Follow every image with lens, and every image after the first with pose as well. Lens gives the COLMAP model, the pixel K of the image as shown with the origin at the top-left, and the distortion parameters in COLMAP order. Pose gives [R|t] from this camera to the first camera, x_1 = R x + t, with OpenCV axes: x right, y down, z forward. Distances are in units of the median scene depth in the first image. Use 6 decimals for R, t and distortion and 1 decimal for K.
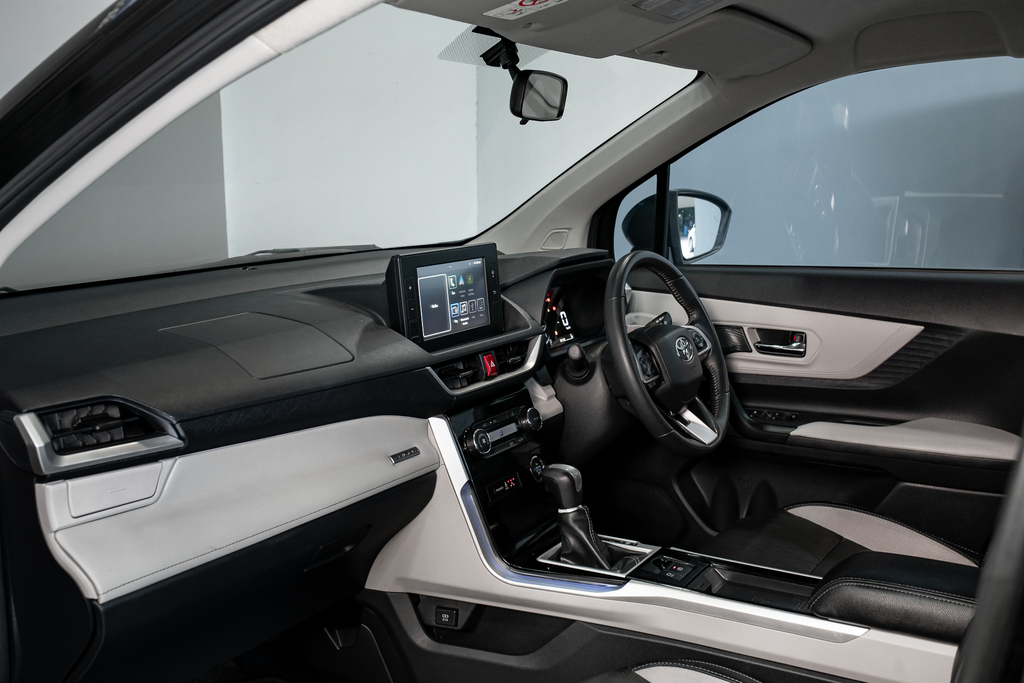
lens RADIAL K [[992.0, 0, 538.2], [0, 992.0, 340.9], [0, 0, 1]] dist [-0.035040, -0.015019]
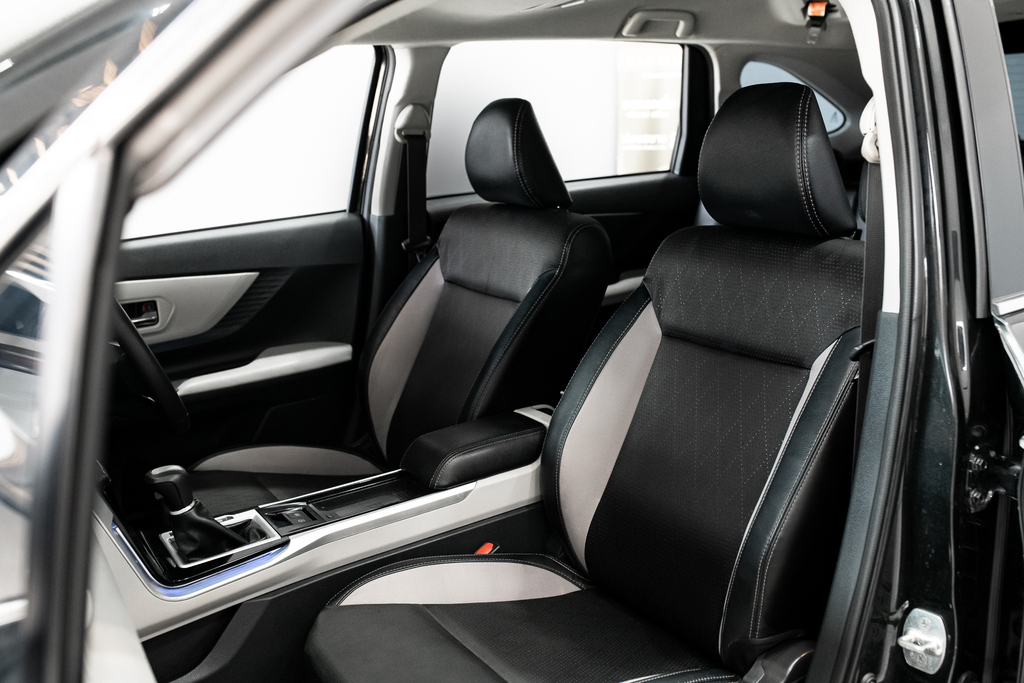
lens RADIAL K [[992.0, 0, 538.2], [0, 992.0, 340.9], [0, 0, 1]] dist [-0.035040, -0.015019]
pose [[0.424221, -0.229941, 0.875879, -0.538487], [0.189725, 0.968327, 0.162321, -0.066809], [-0.885461, 0.097316, 0.454410, 0.206242]]
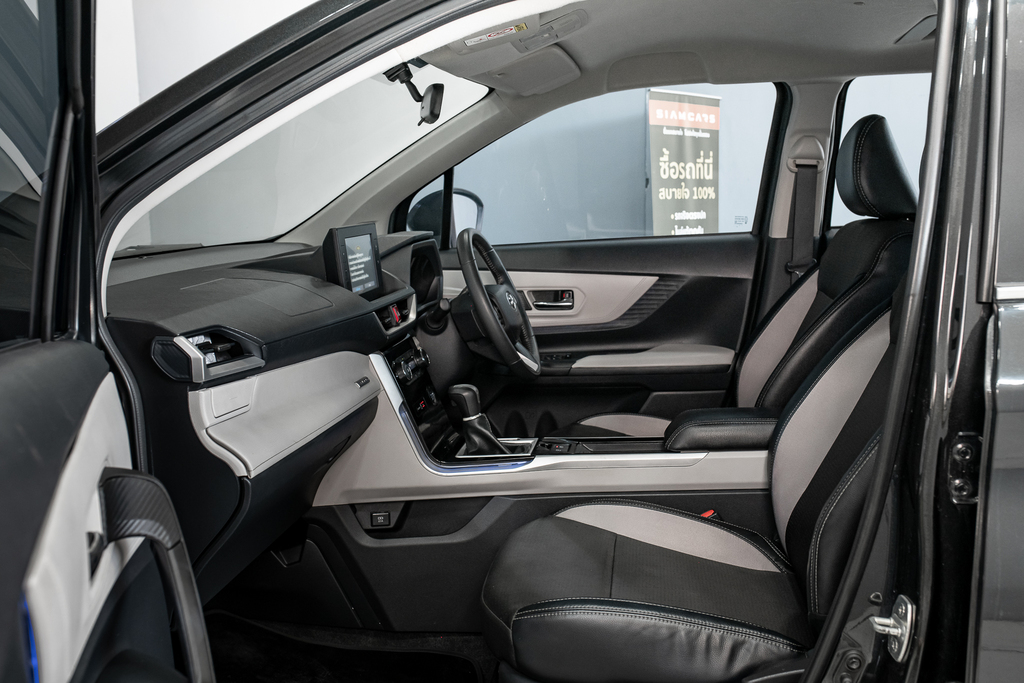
lens RADIAL K [[992.0, 0, 538.2], [0, 992.0, 340.9], [0, 0, 1]] dist [-0.035040, -0.015019]
pose [[0.909066, -0.084972, 0.407896, -0.357618], [0.099432, 0.994941, -0.014337, 0.082985], [-0.404614, 0.053591, 0.912916, -0.205343]]
